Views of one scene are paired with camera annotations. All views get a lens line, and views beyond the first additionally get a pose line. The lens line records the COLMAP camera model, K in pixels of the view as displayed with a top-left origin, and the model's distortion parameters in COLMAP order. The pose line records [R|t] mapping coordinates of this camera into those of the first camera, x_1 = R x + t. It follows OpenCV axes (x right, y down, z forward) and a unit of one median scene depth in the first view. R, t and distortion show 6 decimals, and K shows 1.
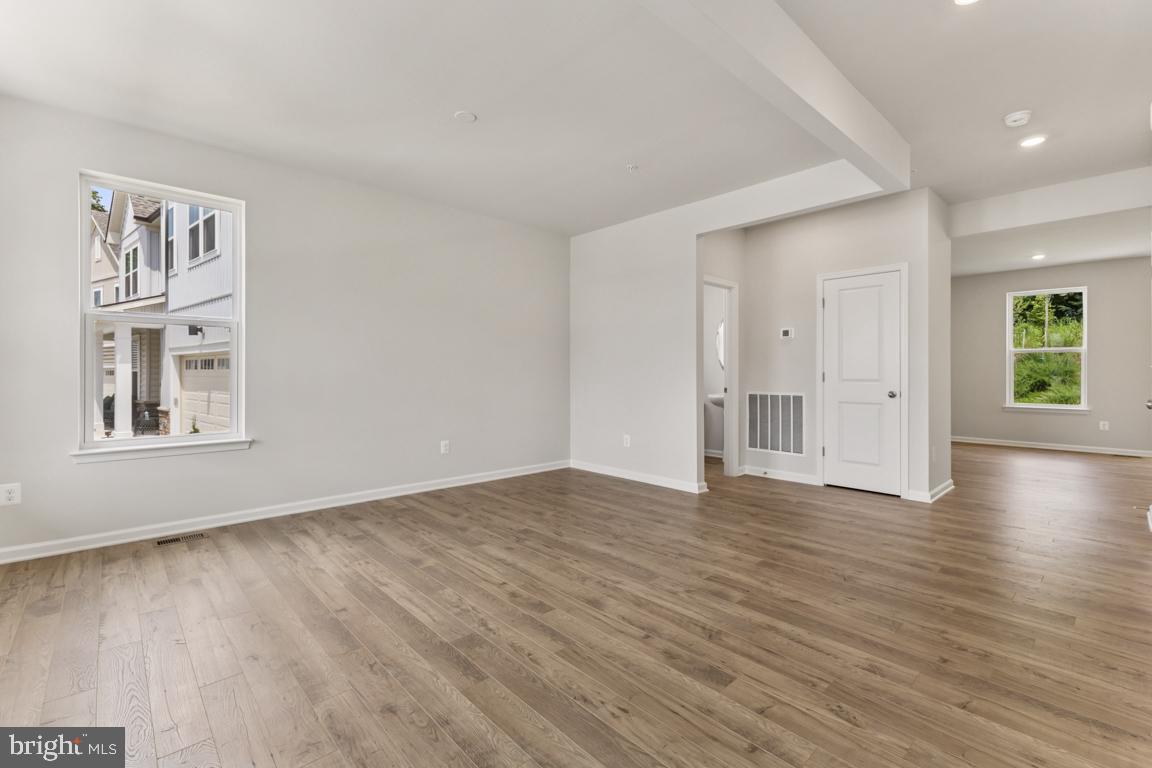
lens RADIAL K [[508.4, 0, 571.4], [0, 508.4, 379.1], [0, 0, 1]] dist [0.003366, -0.001299]
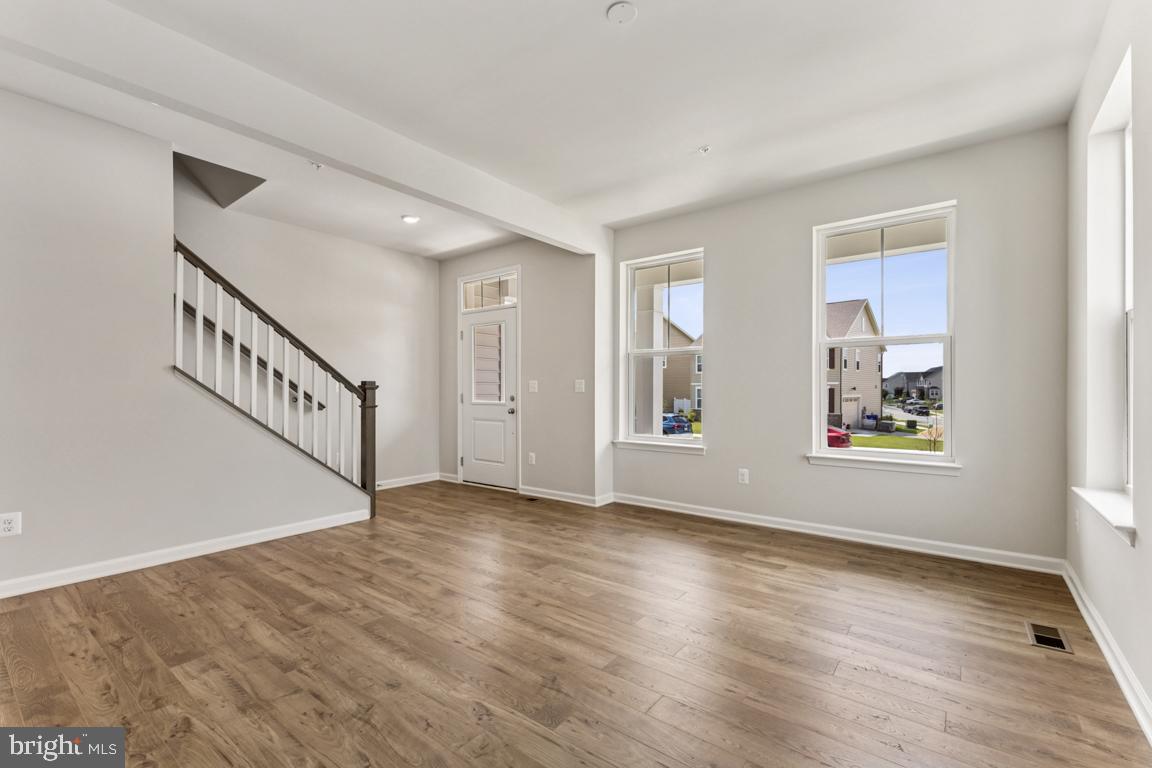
lens RADIAL K [[508.4, 0, 572.3], [0, 508.4, 384.2], [0, 0, 1]] dist [0.003366, -0.001299]
pose [[-0.986752, -0.004661, -0.162170, -0.039511], [-0.004560, 0.999989, -0.000998, -0.023287], [0.162173, -0.000245, -0.986762, 2.038892]]
